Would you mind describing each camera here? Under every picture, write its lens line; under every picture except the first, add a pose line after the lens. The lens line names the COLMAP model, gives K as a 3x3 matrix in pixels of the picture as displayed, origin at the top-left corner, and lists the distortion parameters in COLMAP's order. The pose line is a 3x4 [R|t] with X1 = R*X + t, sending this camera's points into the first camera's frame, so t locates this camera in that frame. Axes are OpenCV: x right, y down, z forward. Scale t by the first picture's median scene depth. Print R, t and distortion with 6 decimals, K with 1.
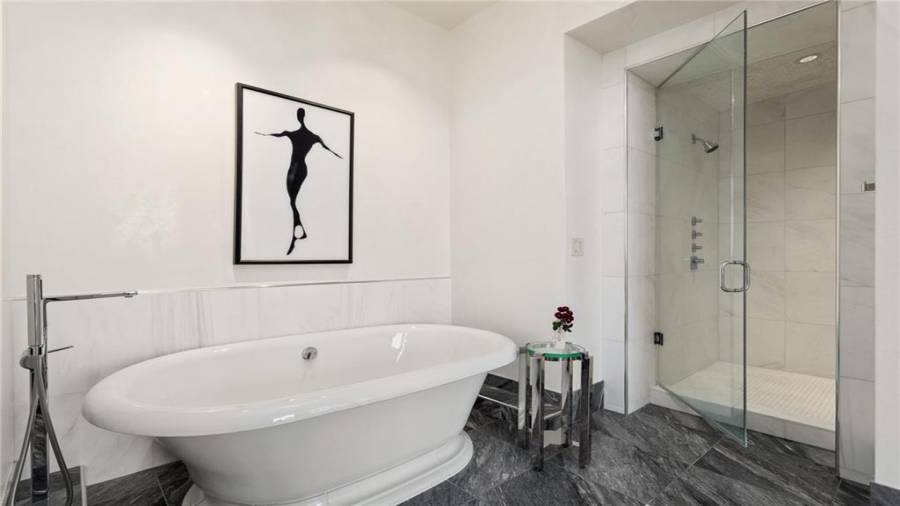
lens RADIAL K [[424.7, 0, 449.7], [0, 424.7, 257.9], [0, 0, 1]] dist [-0.000929, 0.000420]
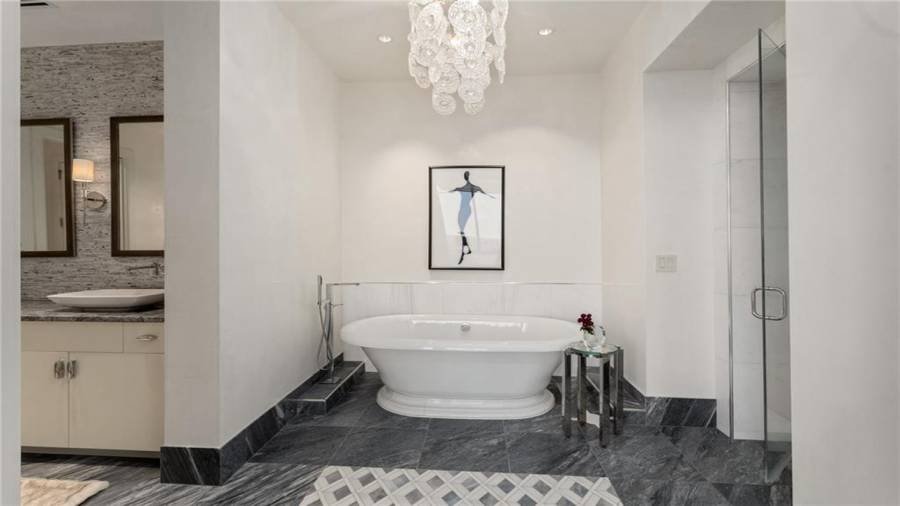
lens RADIAL K [[424.7, 0, 448.5], [0, 424.7, 249.4], [0, 0, 1]] dist [-0.000929, 0.000420]
pose [[0.697035, 0.004960, -0.717020, 0.738609], [-0.006026, 0.999981, 0.001059, -0.064089], [0.717012, 0.003583, 0.697051, -0.150291]]
